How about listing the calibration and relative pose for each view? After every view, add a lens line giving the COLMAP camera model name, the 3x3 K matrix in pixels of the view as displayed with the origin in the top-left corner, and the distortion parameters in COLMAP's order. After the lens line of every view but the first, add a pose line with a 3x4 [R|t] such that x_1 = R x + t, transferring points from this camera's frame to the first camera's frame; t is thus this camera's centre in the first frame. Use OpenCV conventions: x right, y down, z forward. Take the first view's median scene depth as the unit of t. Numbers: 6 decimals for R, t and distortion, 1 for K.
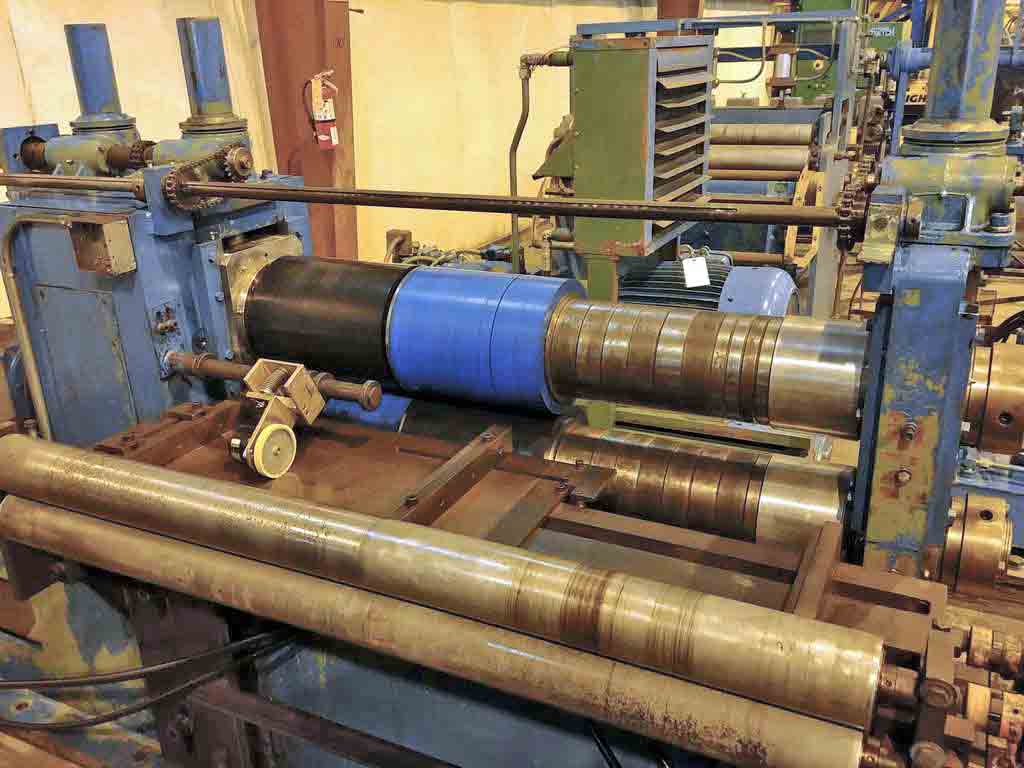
lens RADIAL K [[895.3, 0, 511.5], [0, 895.3, 392.4], [0, 0, 1]] dist [0.012562, -0.007755]
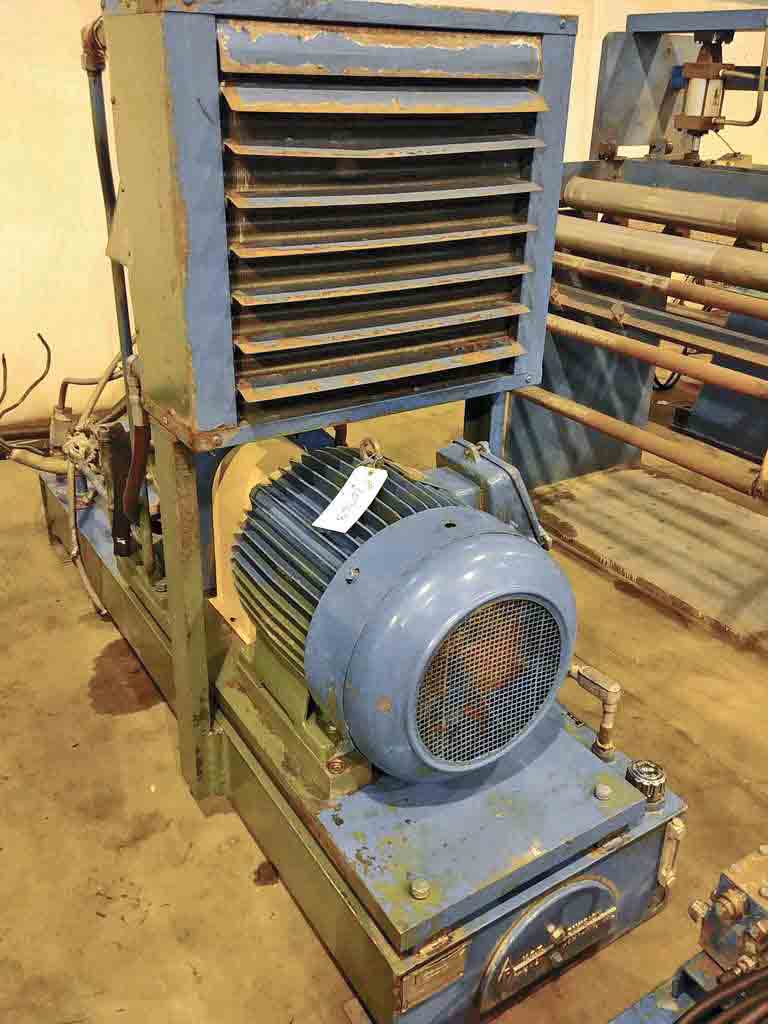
lens RADIAL K [[895.3, 0, 384.4], [0, 895.3, 510.3], [0, 0, 1]] dist [0.012562, -0.007755]
pose [[0.866304, 0.265276, -0.423257, 0.701740], [-0.224851, 0.963724, 0.143798, -0.326650], [0.446049, -0.029403, 0.894525, 0.896105]]
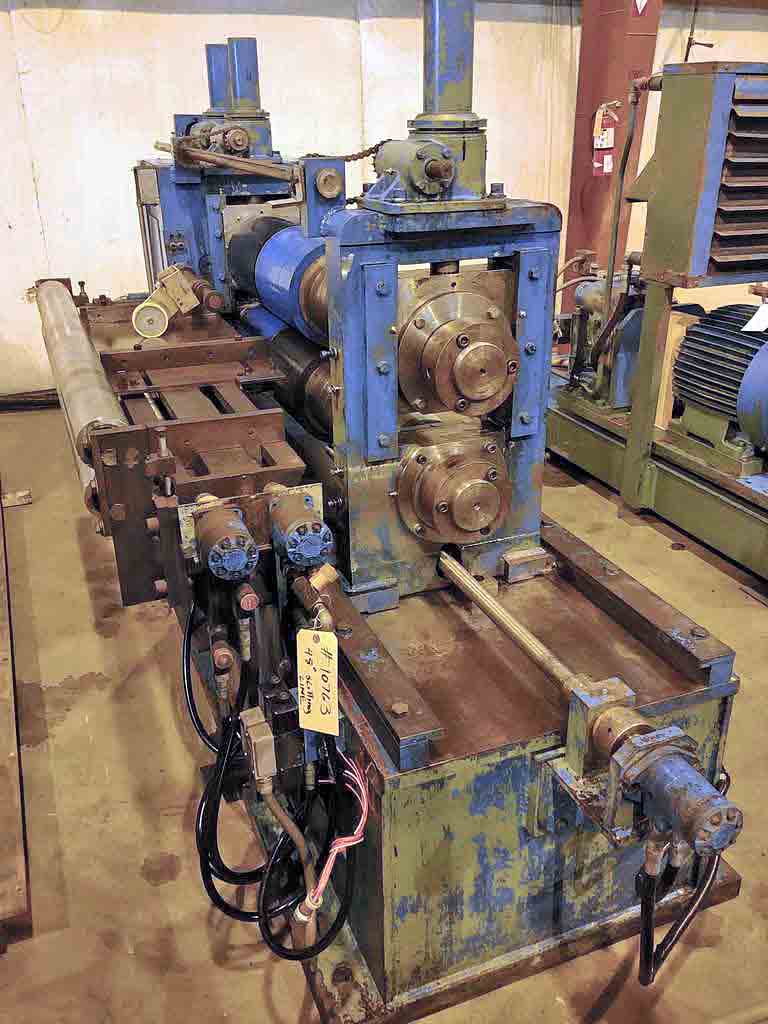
lens RADIAL K [[895.3, 0, 388.5], [0, 895.3, 509.8], [0, 0, 1]] dist [0.012562, -0.007755]
pose [[0.758253, 0.296934, -0.580416, 0.840083], [-0.256663, 0.954327, 0.152920, 0.028025], [0.599314, 0.033020, 0.799833, -0.001136]]
